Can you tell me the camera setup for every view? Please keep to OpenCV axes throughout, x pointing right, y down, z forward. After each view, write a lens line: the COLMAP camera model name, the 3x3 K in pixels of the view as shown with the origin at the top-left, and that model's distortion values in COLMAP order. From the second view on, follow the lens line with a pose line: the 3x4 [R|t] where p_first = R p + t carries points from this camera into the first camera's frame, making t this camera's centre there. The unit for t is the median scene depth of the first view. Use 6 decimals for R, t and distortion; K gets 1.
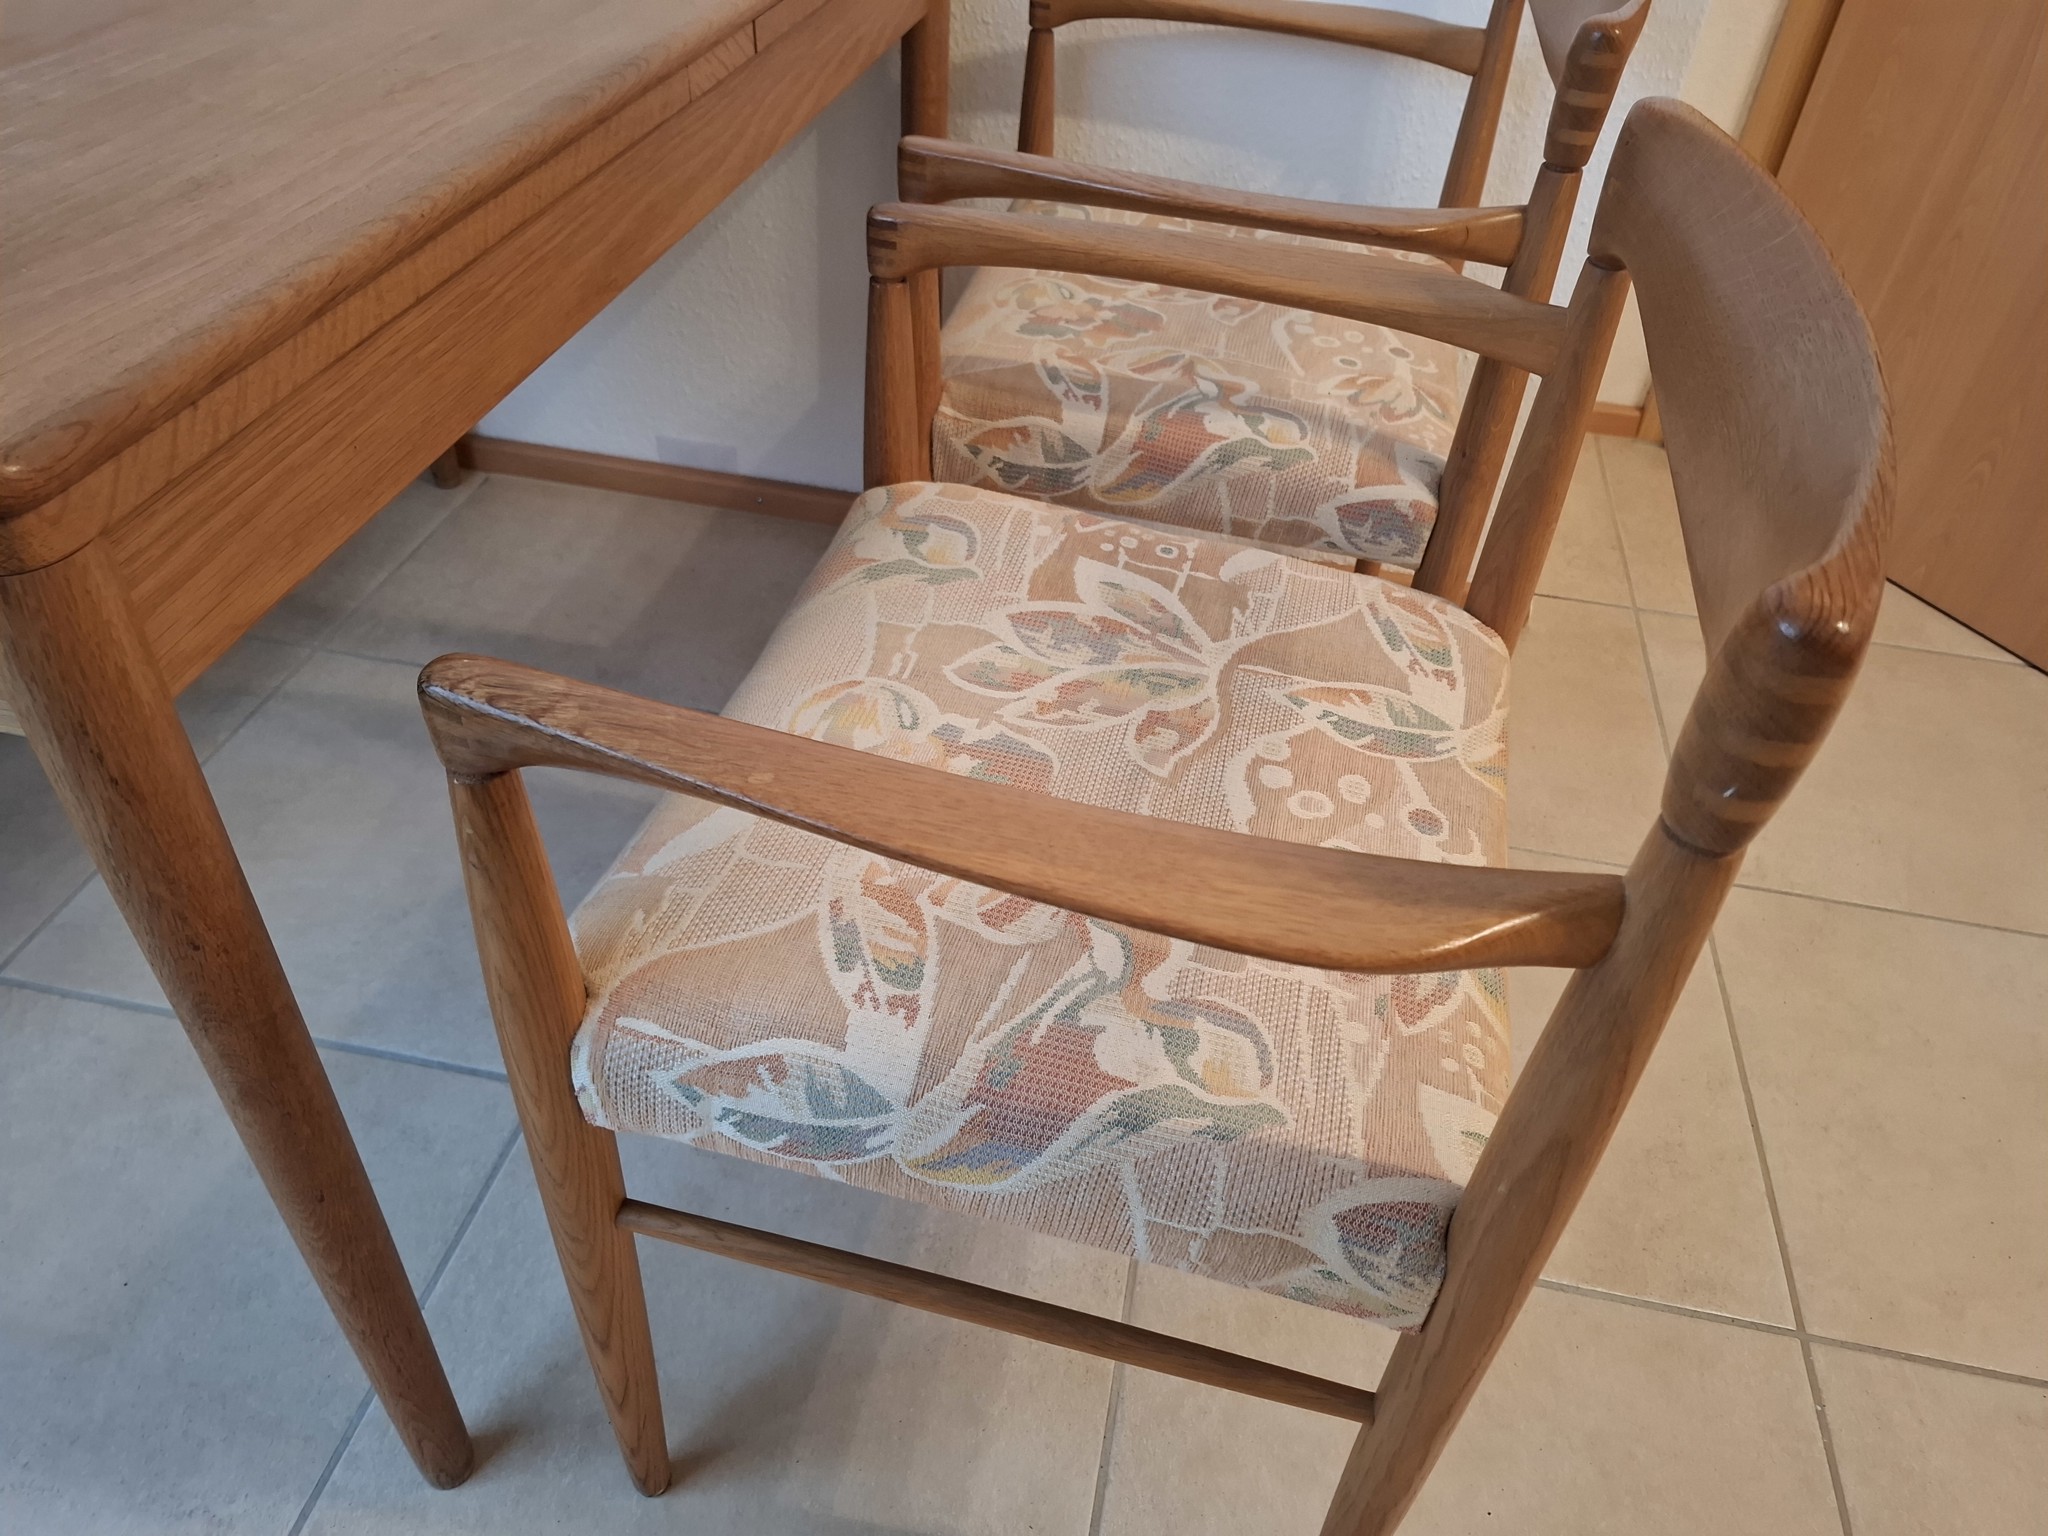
lens RADIAL K [[1433.4, 0, 990.0], [0, 1433.4, 768.8], [0, 0, 1]] dist [0.059149, -0.056457]
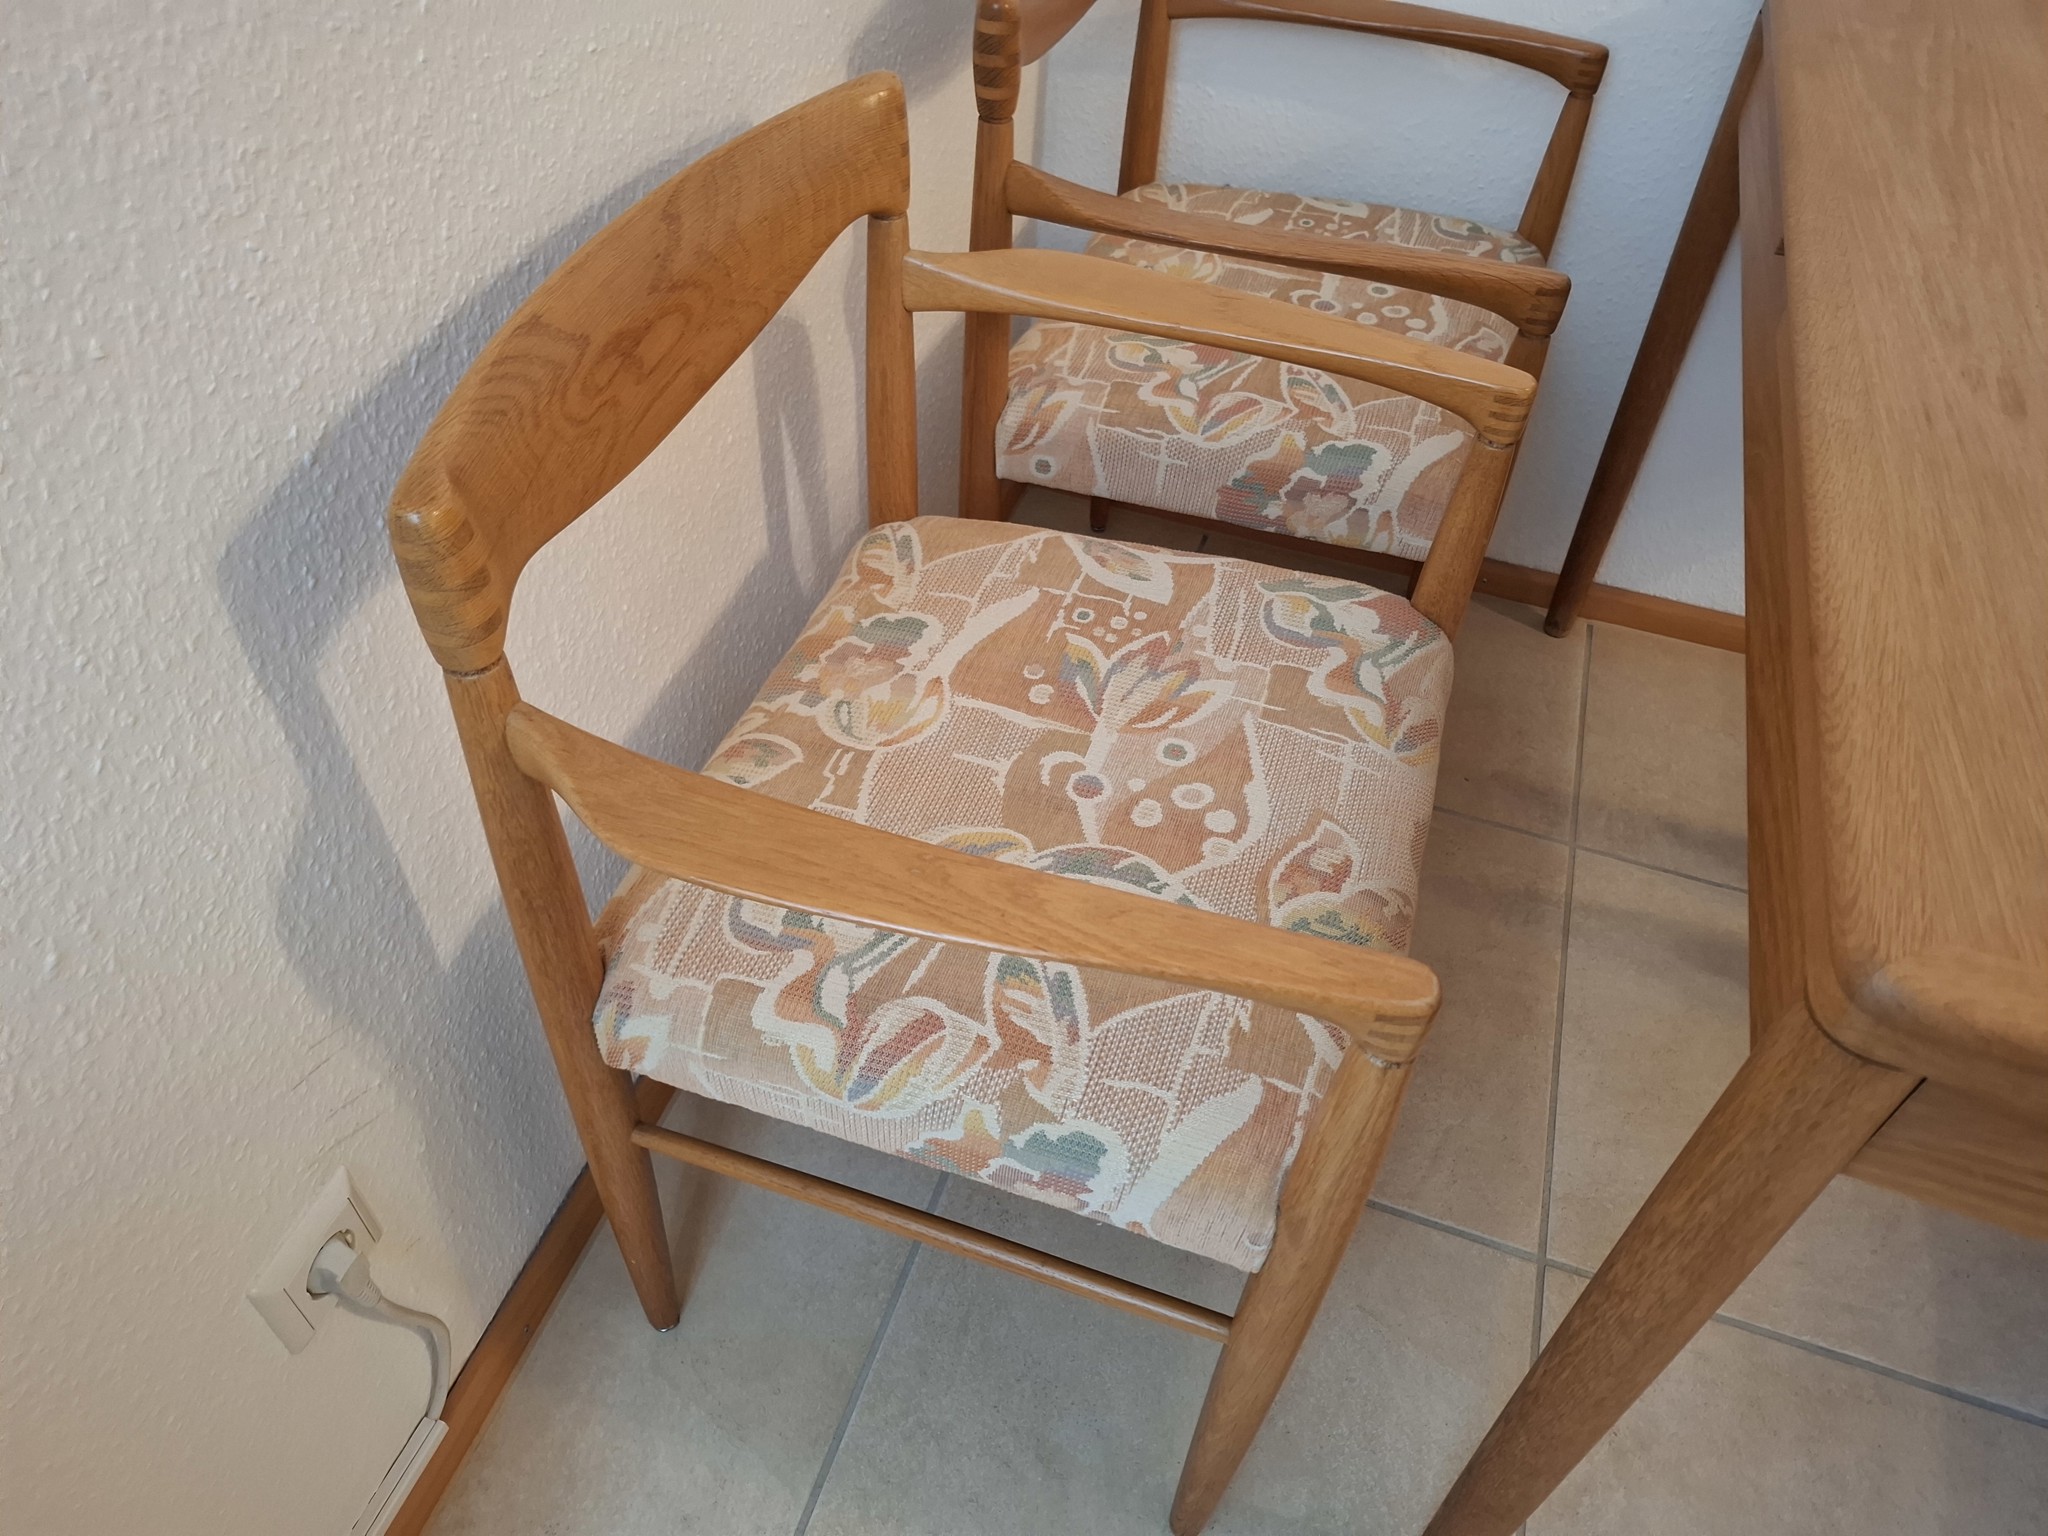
lens RADIAL K [[1415.0, 0, 1024.0], [0, 1415.0, 768.0], [0, 0, 1]] dist [0.099020, -0.115373]
pose [[0.991151, 0.097671, -0.089887, -1.116484], [-0.090496, 0.992621, 0.080709, -0.263799], [0.097107, -0.071861, 0.992676, 0.033255]]
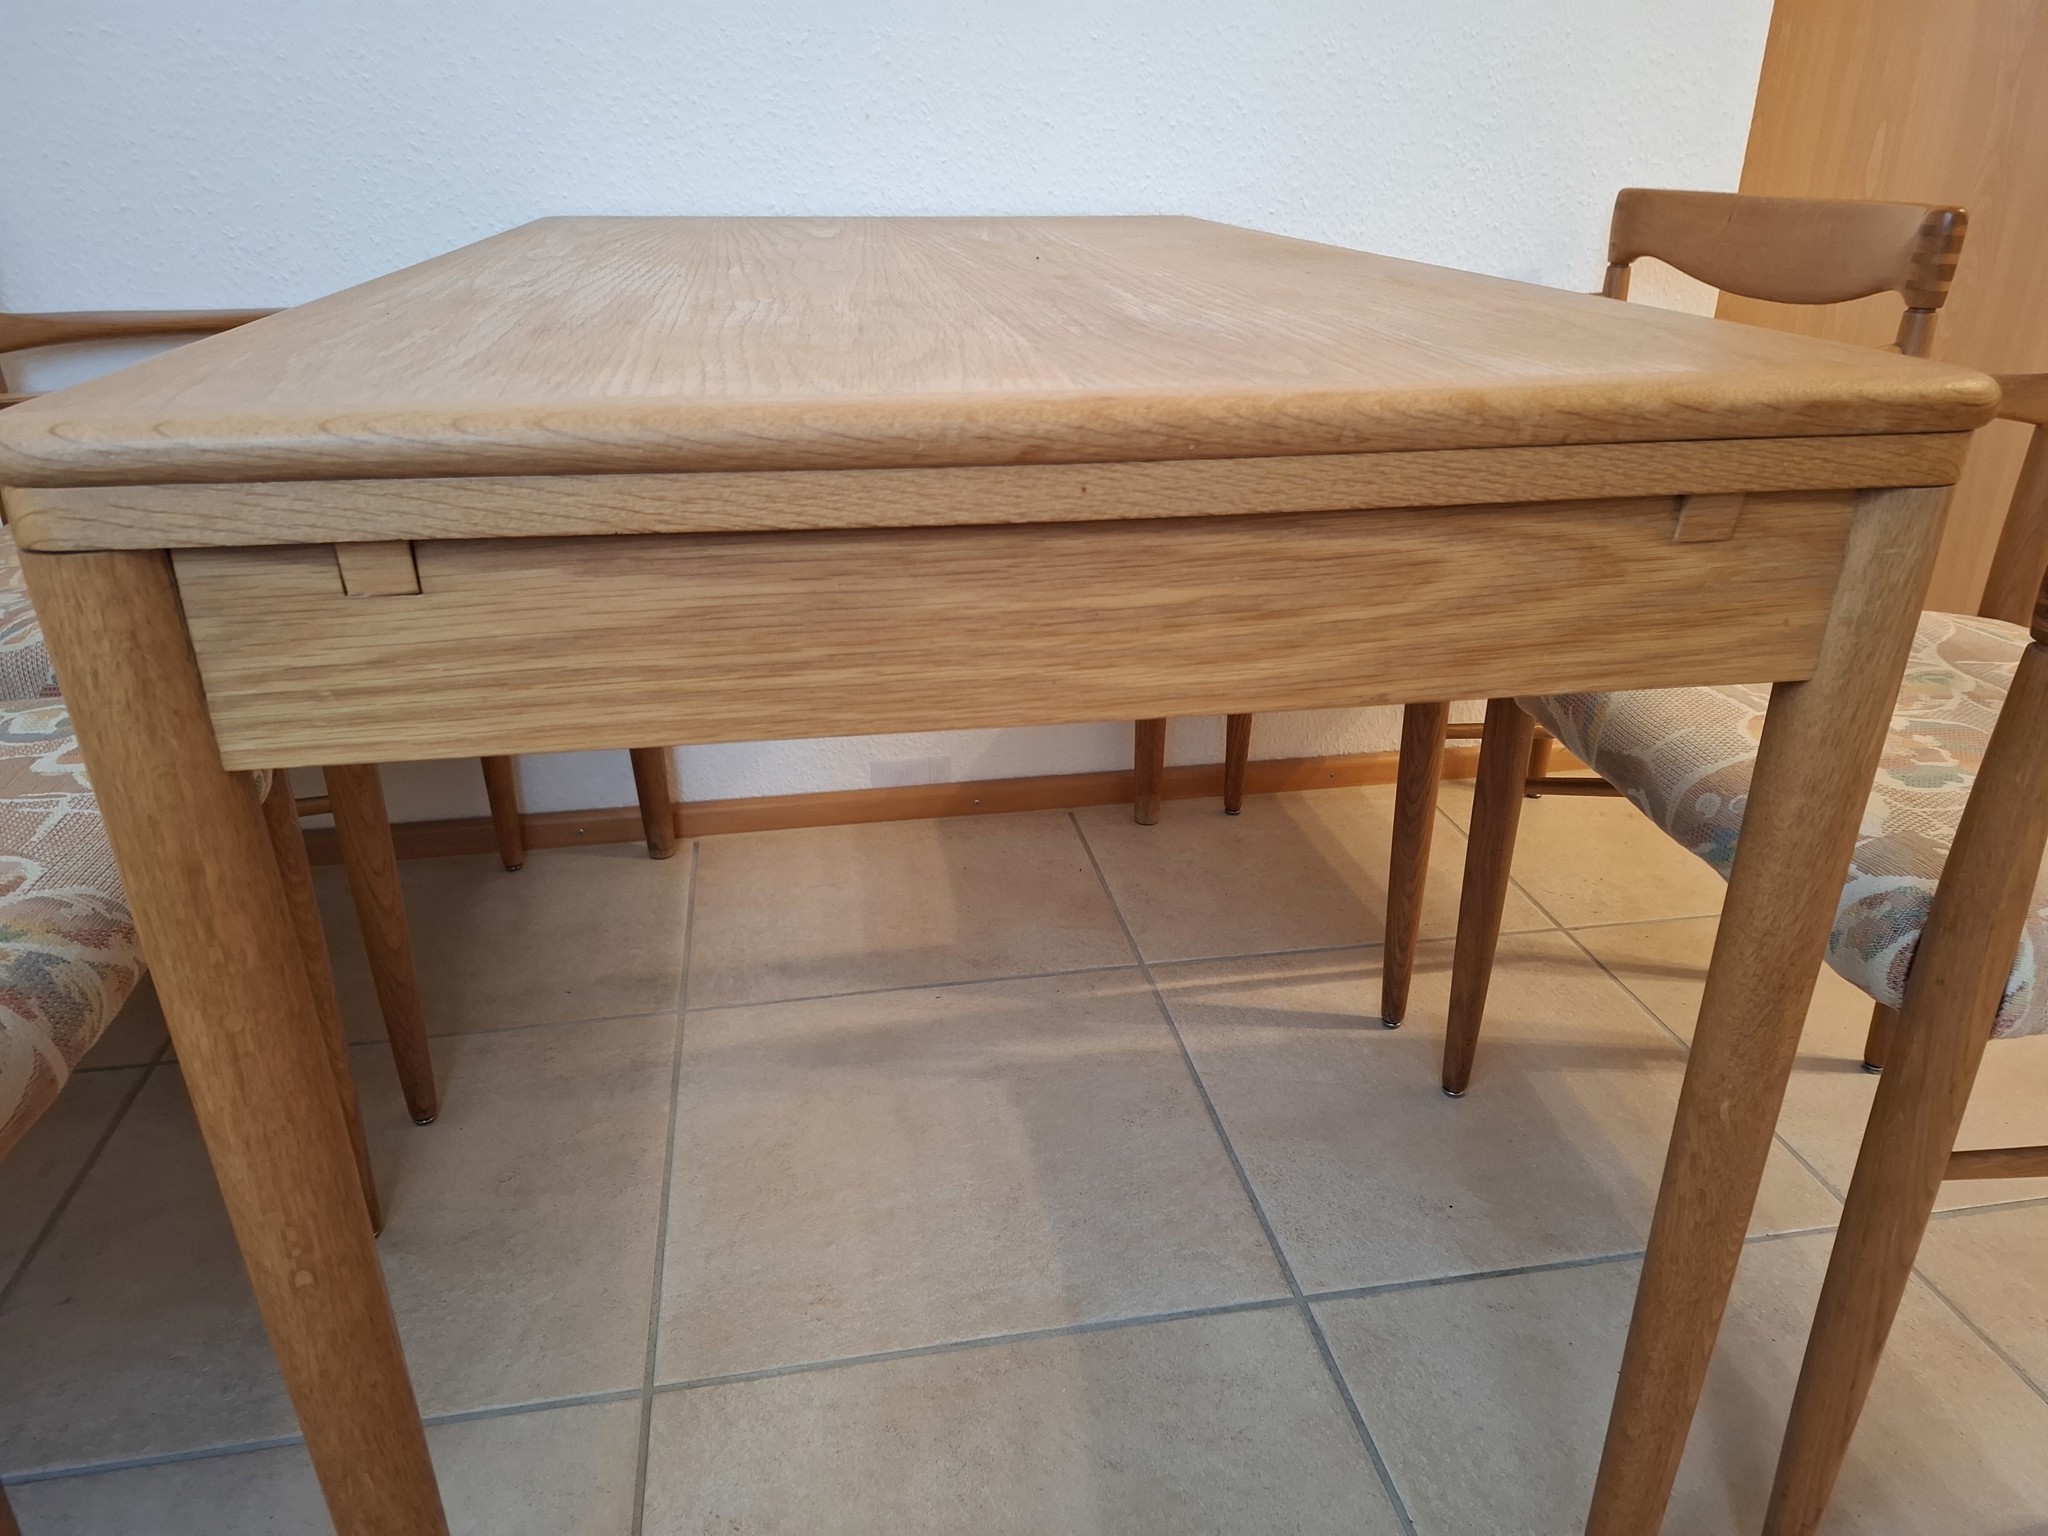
lens RADIAL K [[1416.0, 0, 1048.9], [0, 1416.0, 765.5], [0, 0, 1]] dist [0.054721, -0.056592]
pose [[0.928367, -0.189662, 0.319630, -0.762563], [0.271351, 0.933555, -0.234188, 0.071727], [-0.253975, 0.304144, 0.918146, 0.077564]]
